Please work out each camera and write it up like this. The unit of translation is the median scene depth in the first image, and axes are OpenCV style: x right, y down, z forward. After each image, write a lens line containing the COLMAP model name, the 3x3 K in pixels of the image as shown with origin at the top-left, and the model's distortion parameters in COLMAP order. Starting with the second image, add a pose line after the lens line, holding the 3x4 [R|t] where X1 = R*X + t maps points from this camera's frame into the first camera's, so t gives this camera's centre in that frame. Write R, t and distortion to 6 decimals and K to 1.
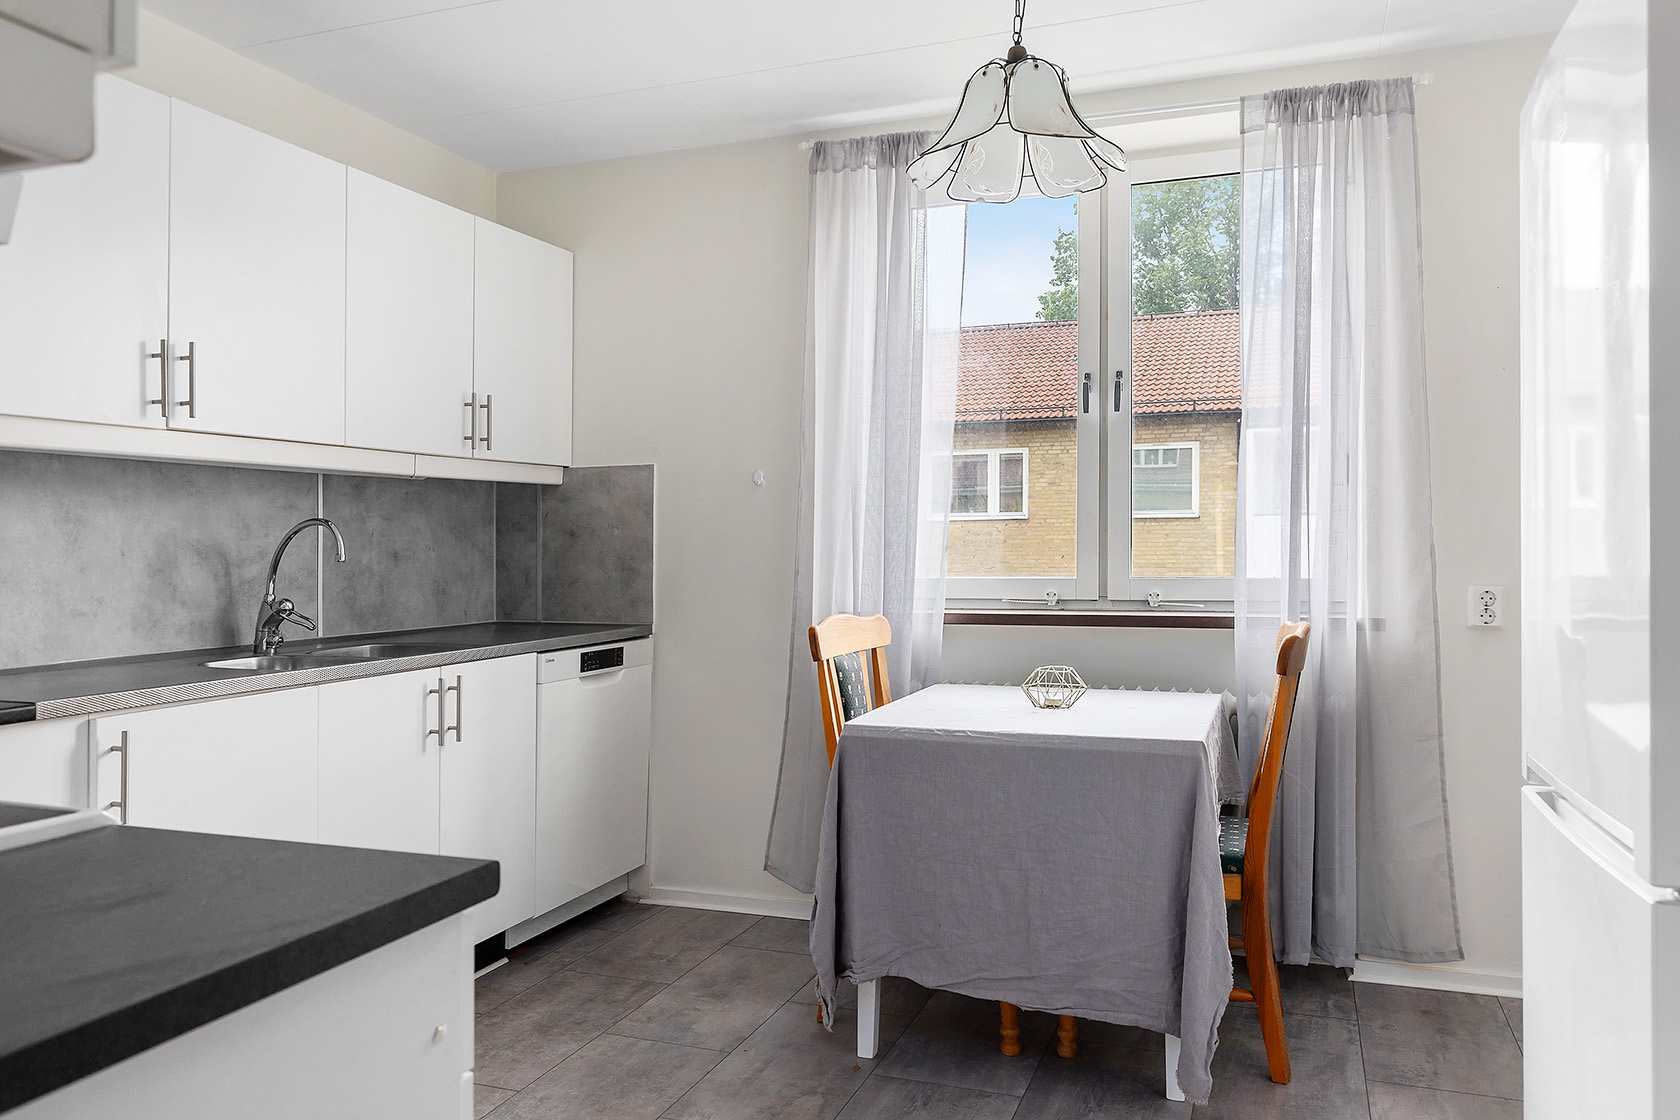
lens RADIAL K [[1152.7, 0, 834.3], [0, 1152.7, 557.7], [0, 0, 1]] dist [0.001099, 0.000394]
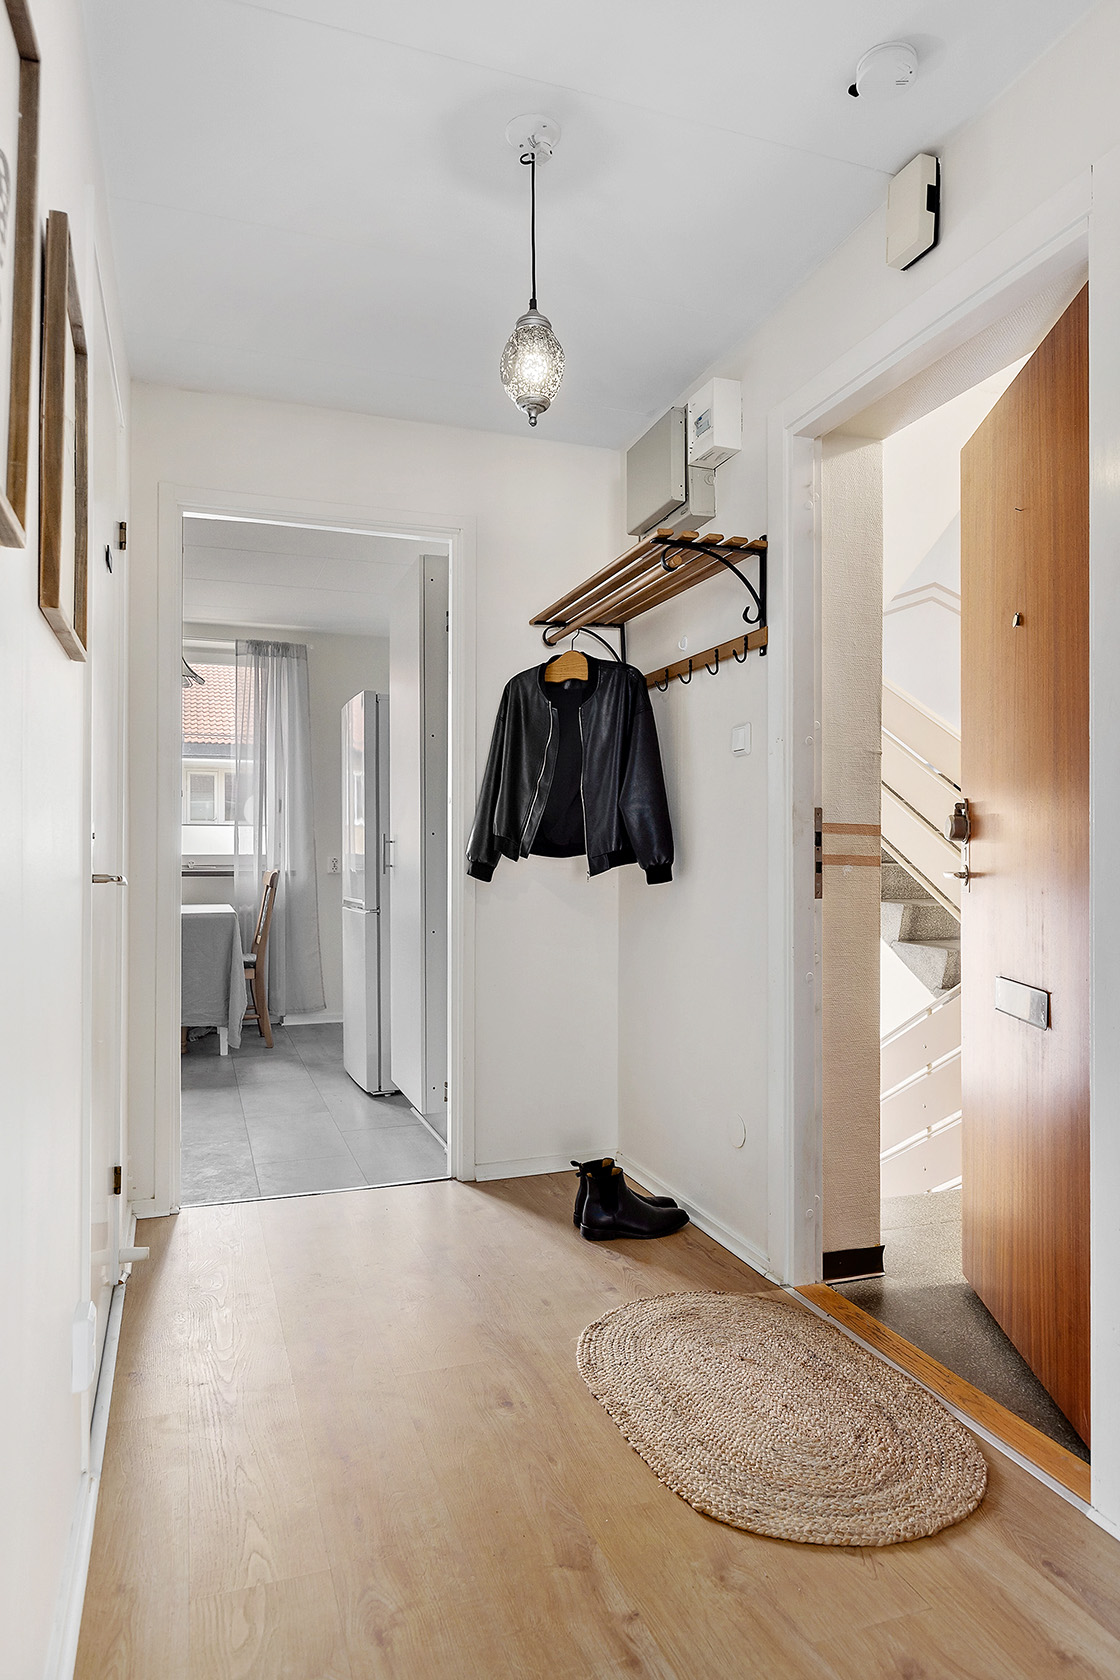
lens RADIAL K [[1063.8, 0, 556.8], [0, 1063.8, 841.8], [0, 0, 1]] dist [-0.001500, -0.000095]
pose [[0.759189, 0.002466, 0.650866, -0.548136], [0.004087, 0.999955, -0.008556, 0.015430], [-0.650858, 0.009156, 0.759144, -1.025849]]
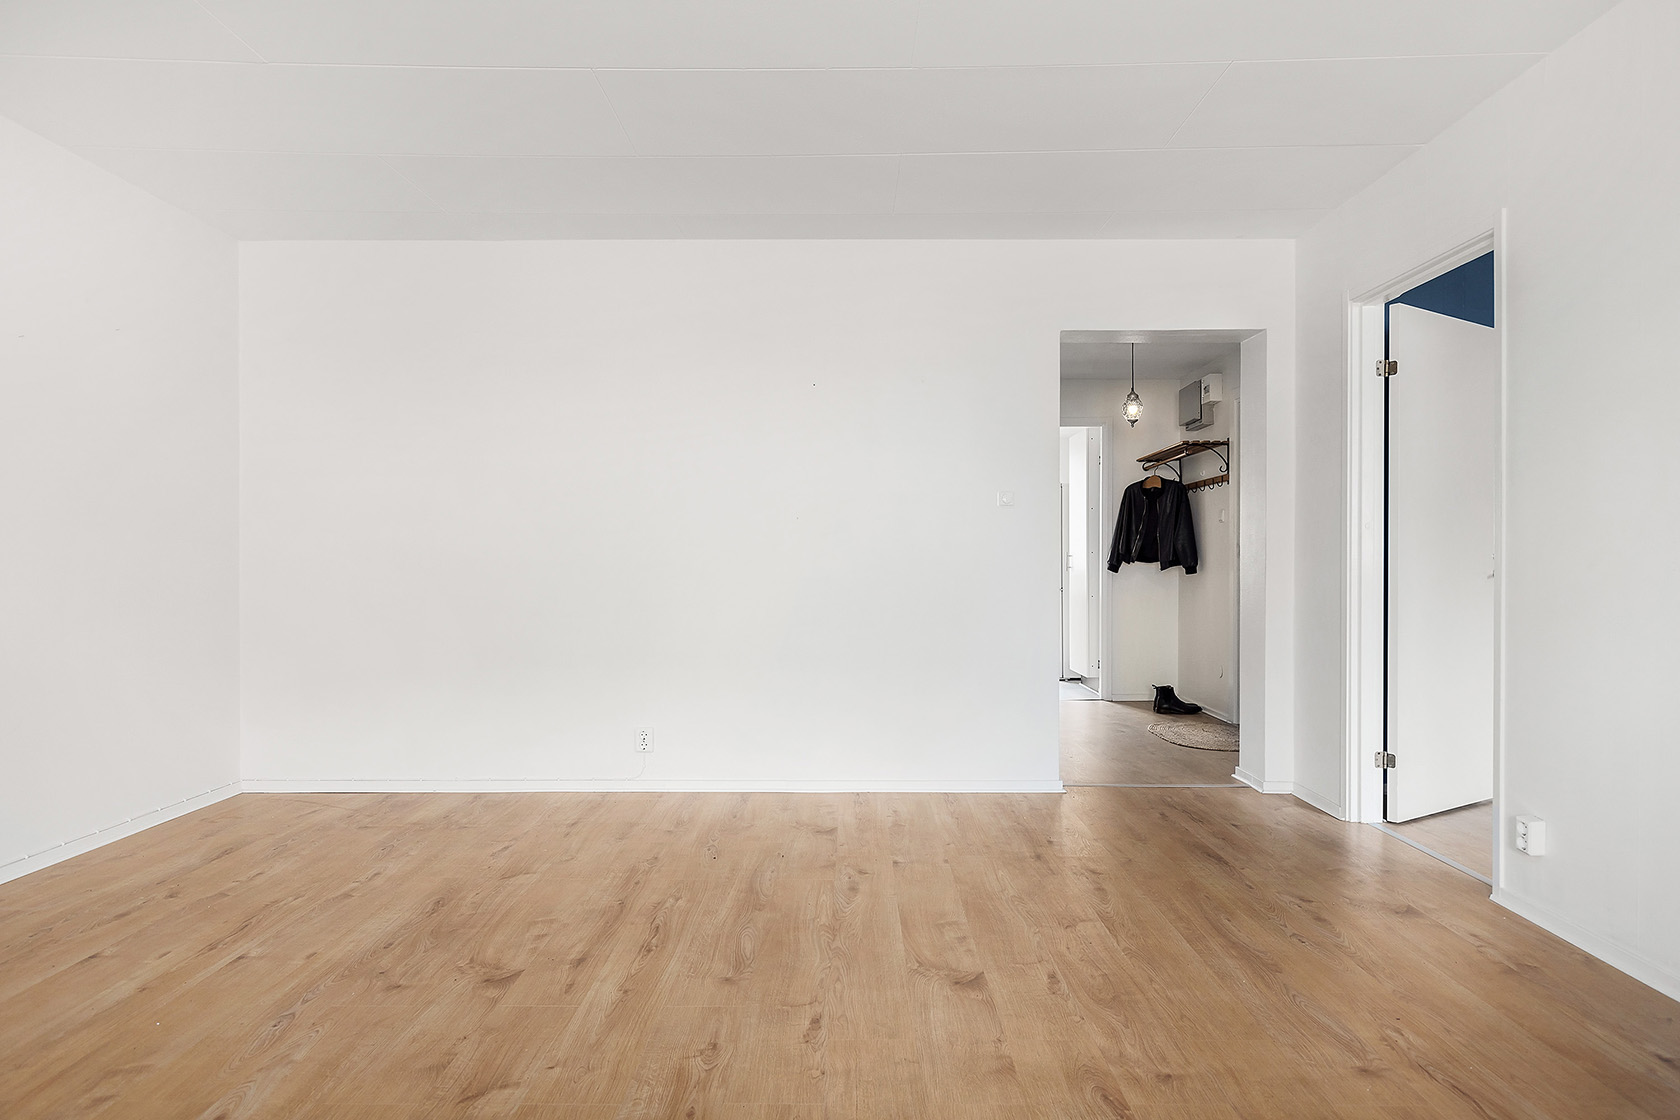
lens RADIAL K [[991.1, 0, 840.9], [0, 991.1, 560.8], [0, 0, 1]] dist [0.005753, 0.000156]
pose [[0.930902, 0.005833, 0.365221, -1.799328], [-0.003508, 0.999969, -0.007029, 0.047059], [-0.365251, 0.005262, 0.930894, -2.683544]]
